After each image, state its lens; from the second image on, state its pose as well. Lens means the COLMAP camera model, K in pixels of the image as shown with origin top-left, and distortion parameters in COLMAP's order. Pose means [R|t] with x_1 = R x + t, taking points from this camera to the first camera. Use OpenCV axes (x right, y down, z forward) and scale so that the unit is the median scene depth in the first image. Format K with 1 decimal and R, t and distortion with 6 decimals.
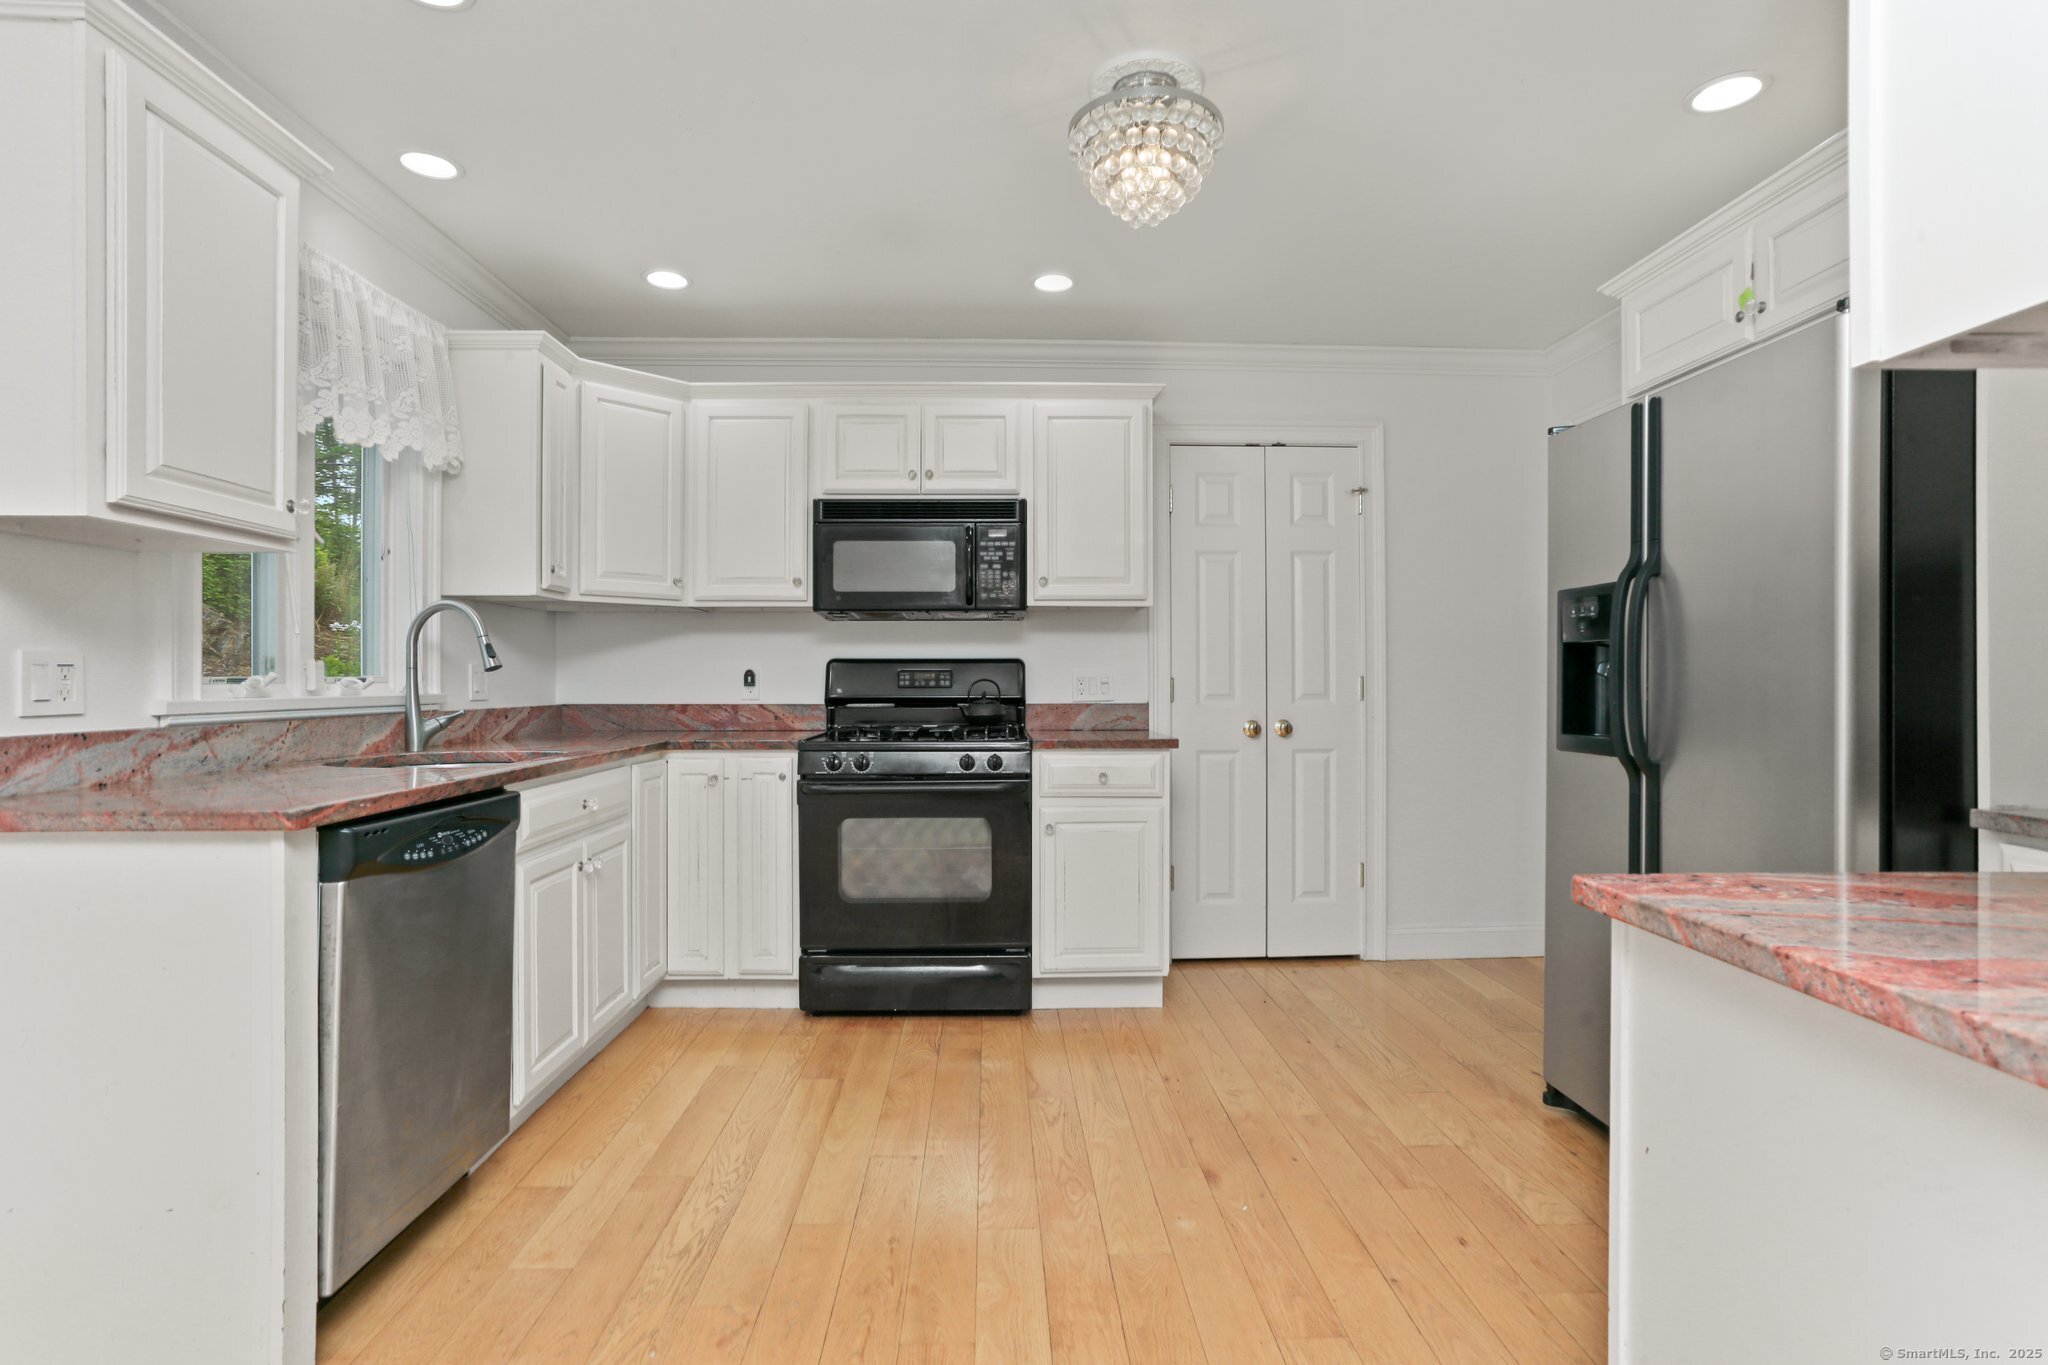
lens RADIAL K [[999.3, 0, 1022.8], [0, 999.3, 677.8], [0, 0, 1]] dist [-0.034135, 0.002096]
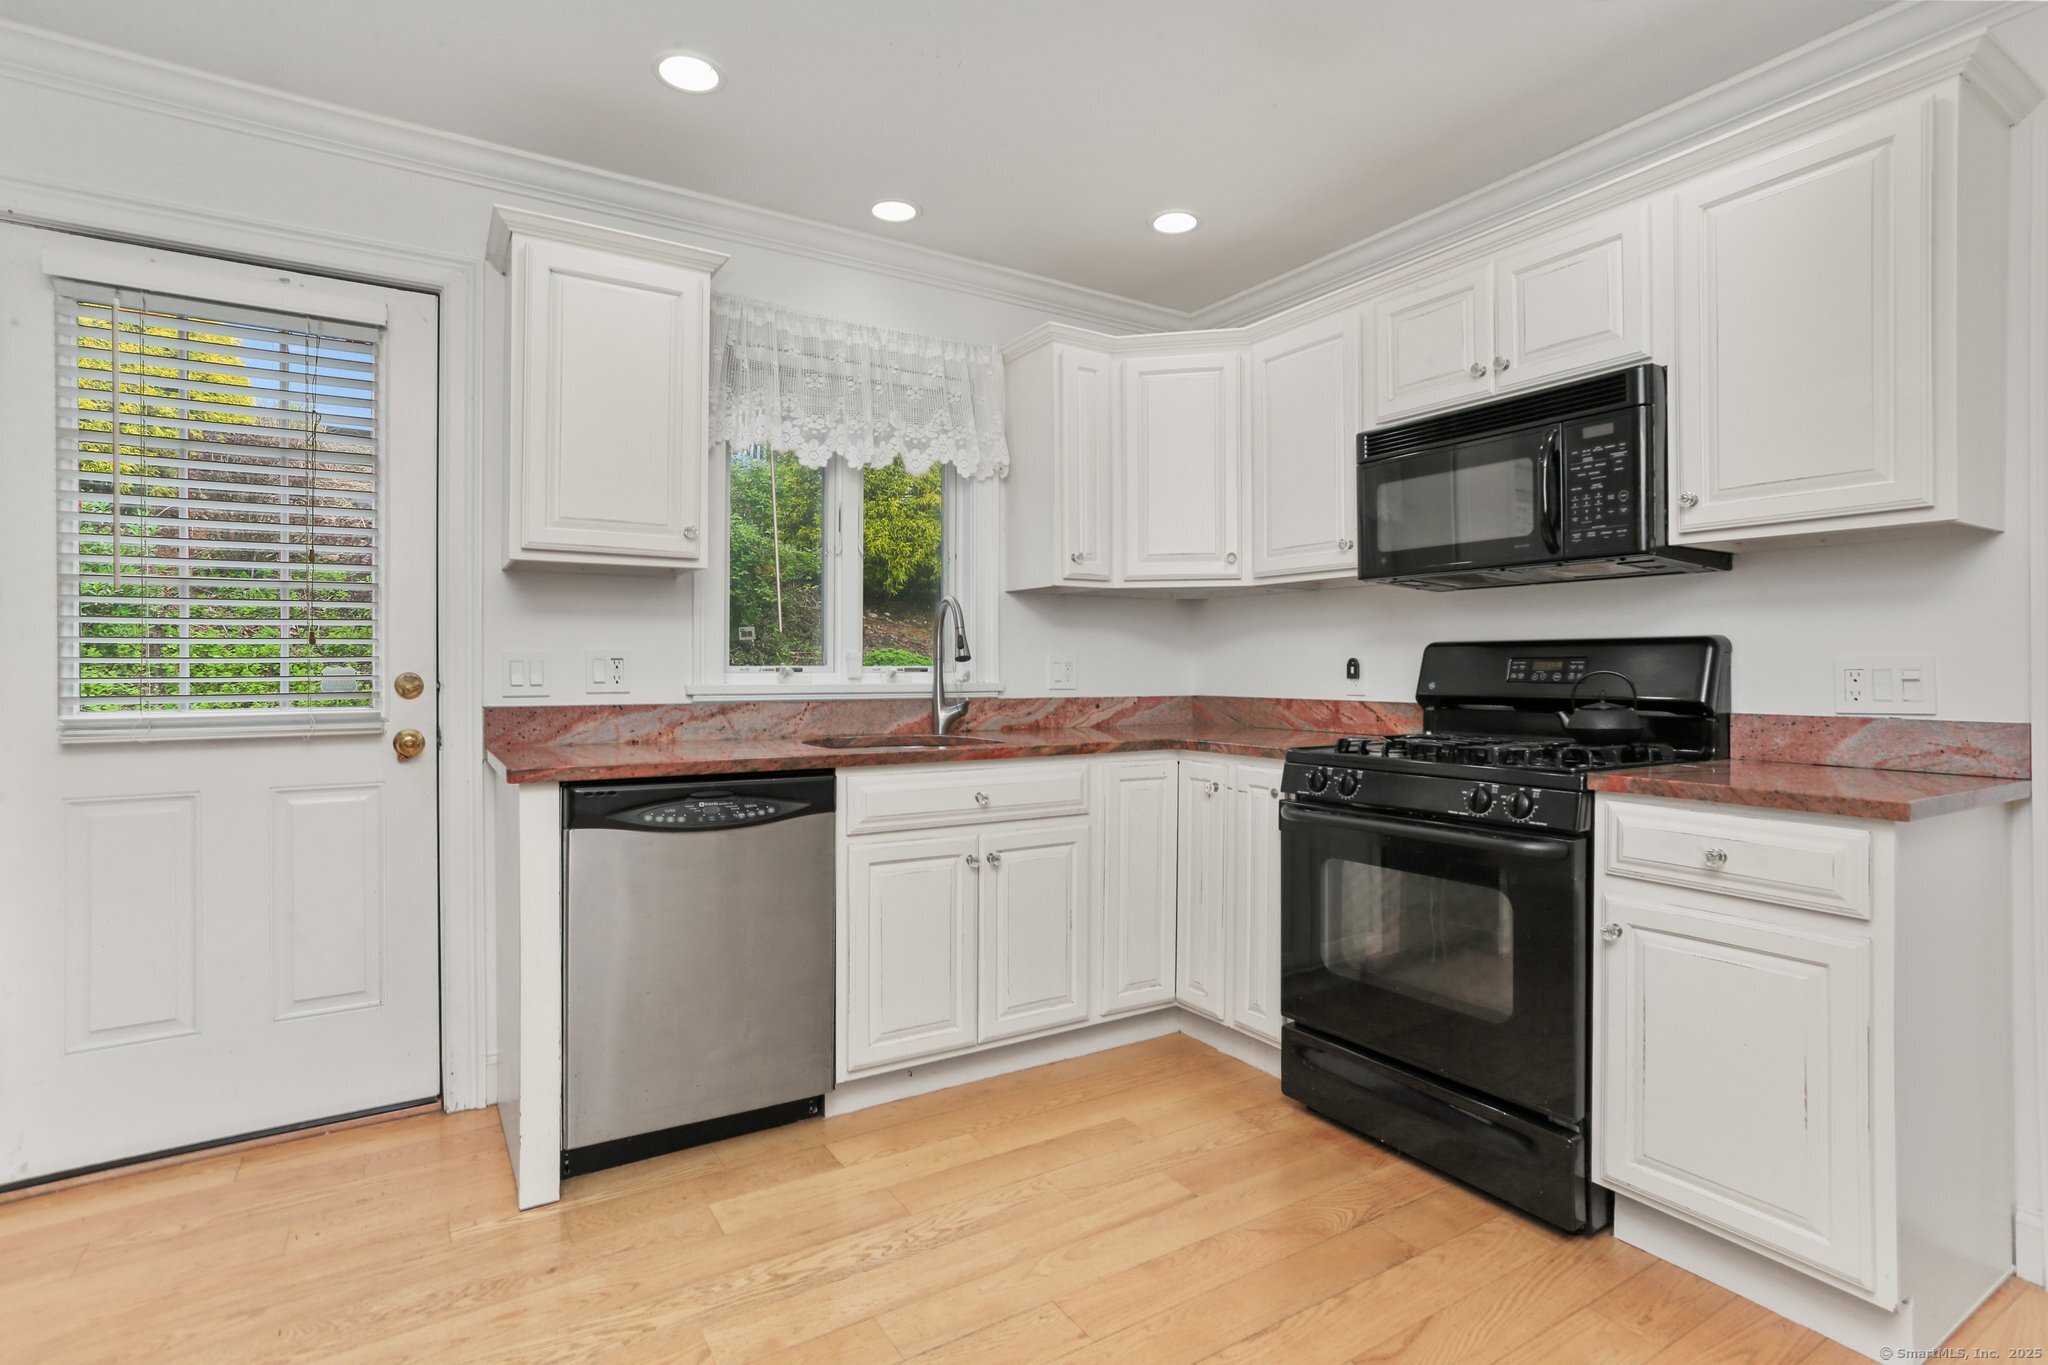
lens RADIAL K [[999.3, 0, 1018.9], [0, 999.3, 671.5], [0, 0, 1]] dist [-0.034135, 0.002096]
pose [[0.500786, 0.004447, -0.865560, 0.346368], [-0.001704, 0.999990, 0.004152, -0.000462], [0.865569, -0.000605, 0.500789, 0.430206]]
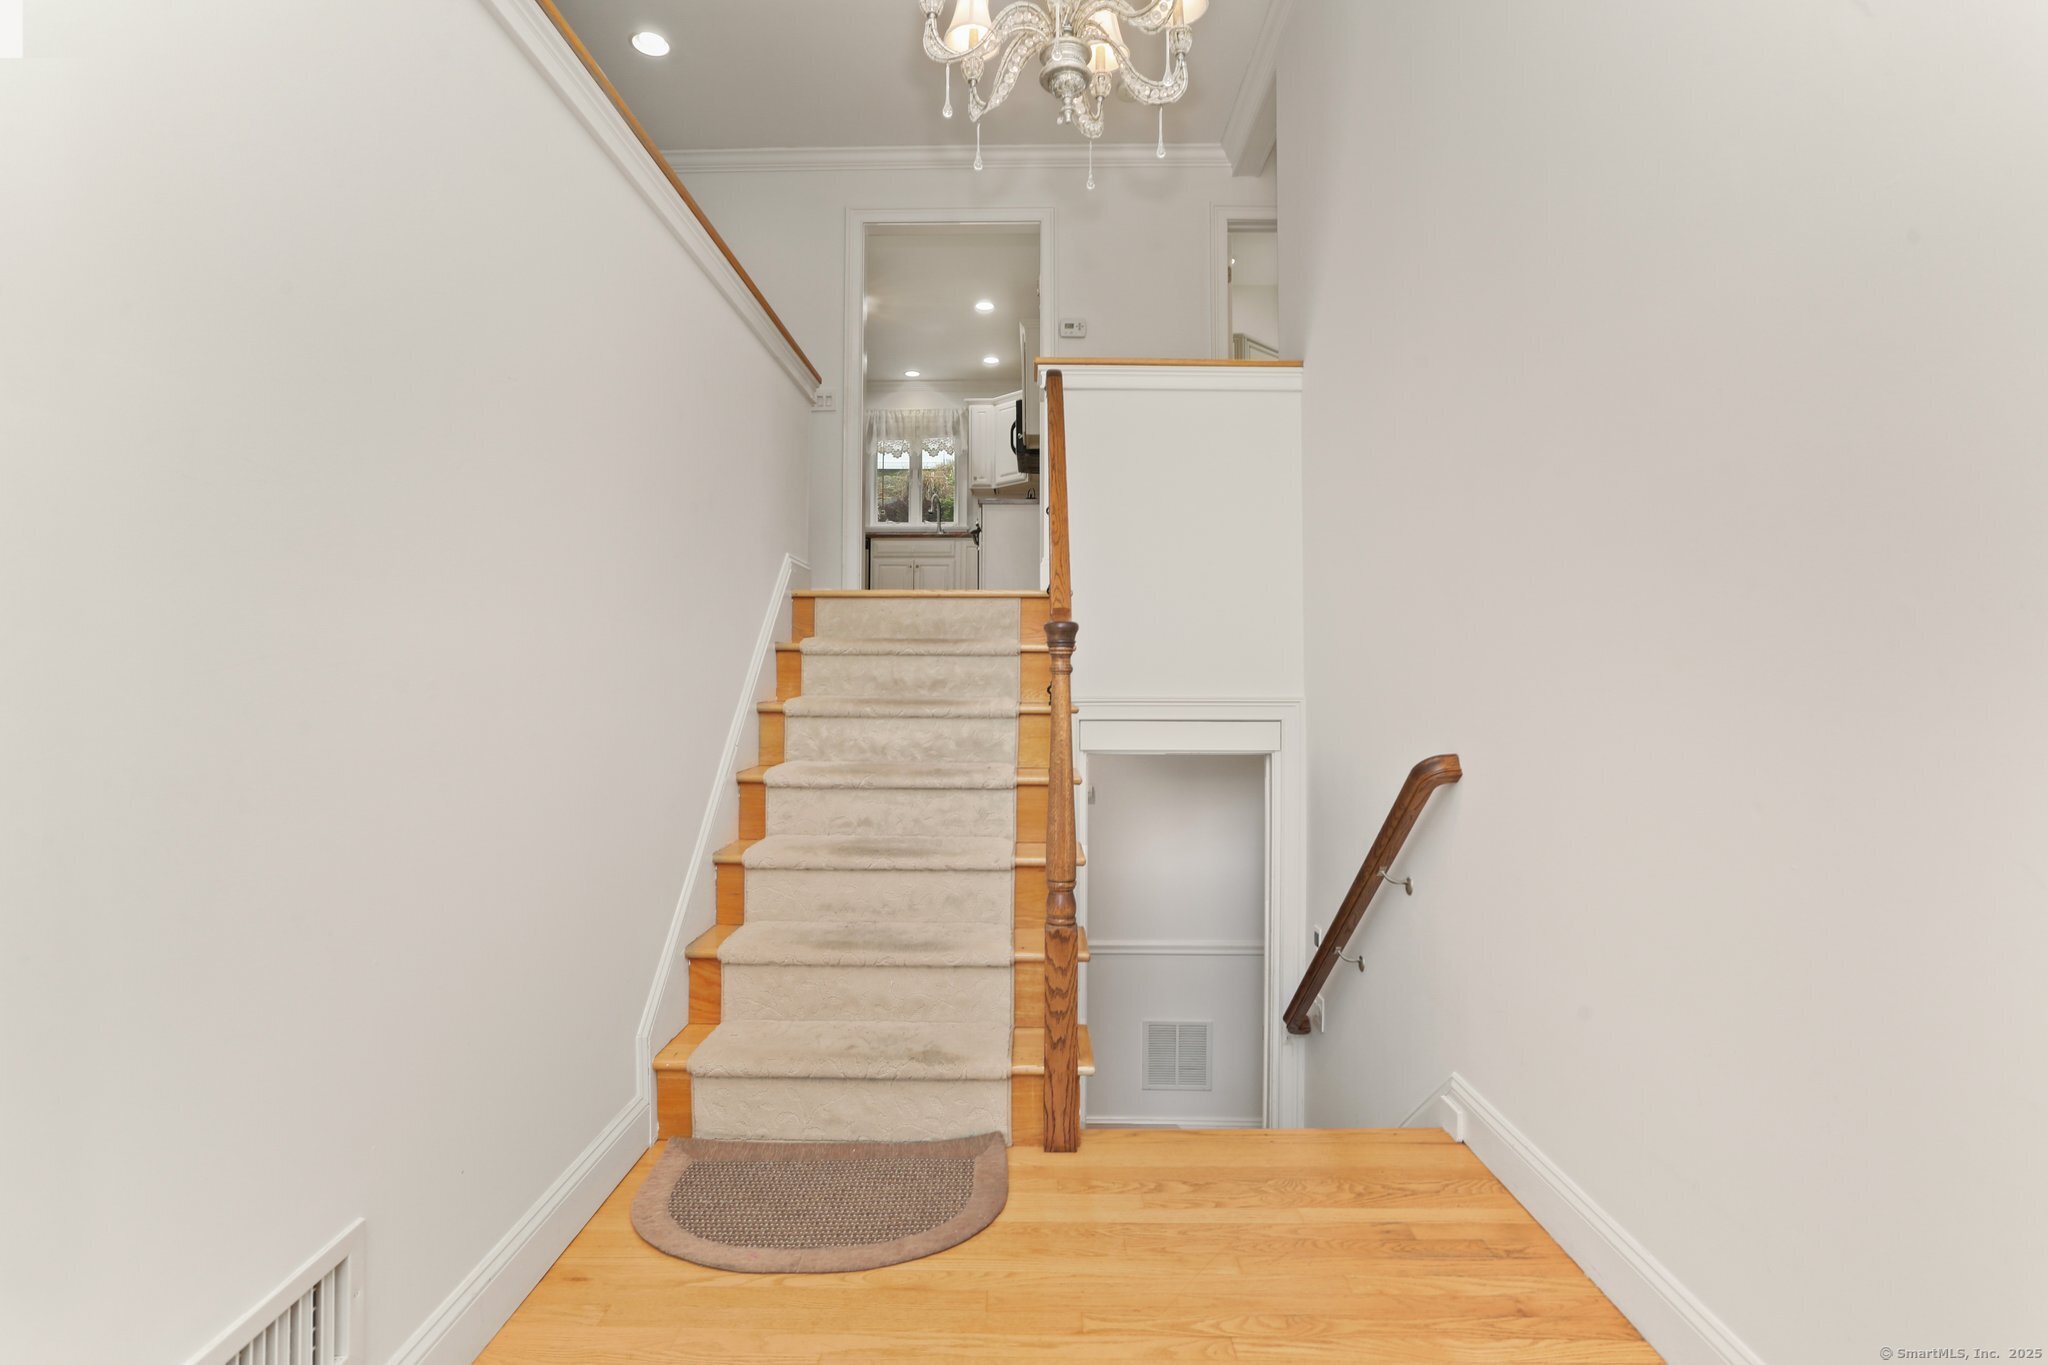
lens RADIAL K [[999.3, 0, 1024.1], [0, 999.3, 671.9], [0, 0, 1]] dist [-0.034135, 0.002096]
pose [[-0.038490, 0.009342, -0.999215, 2.304873], [-0.004139, 0.999946, 0.009508, 0.401439], [0.999250, 0.004502, -0.038449, 1.191514]]
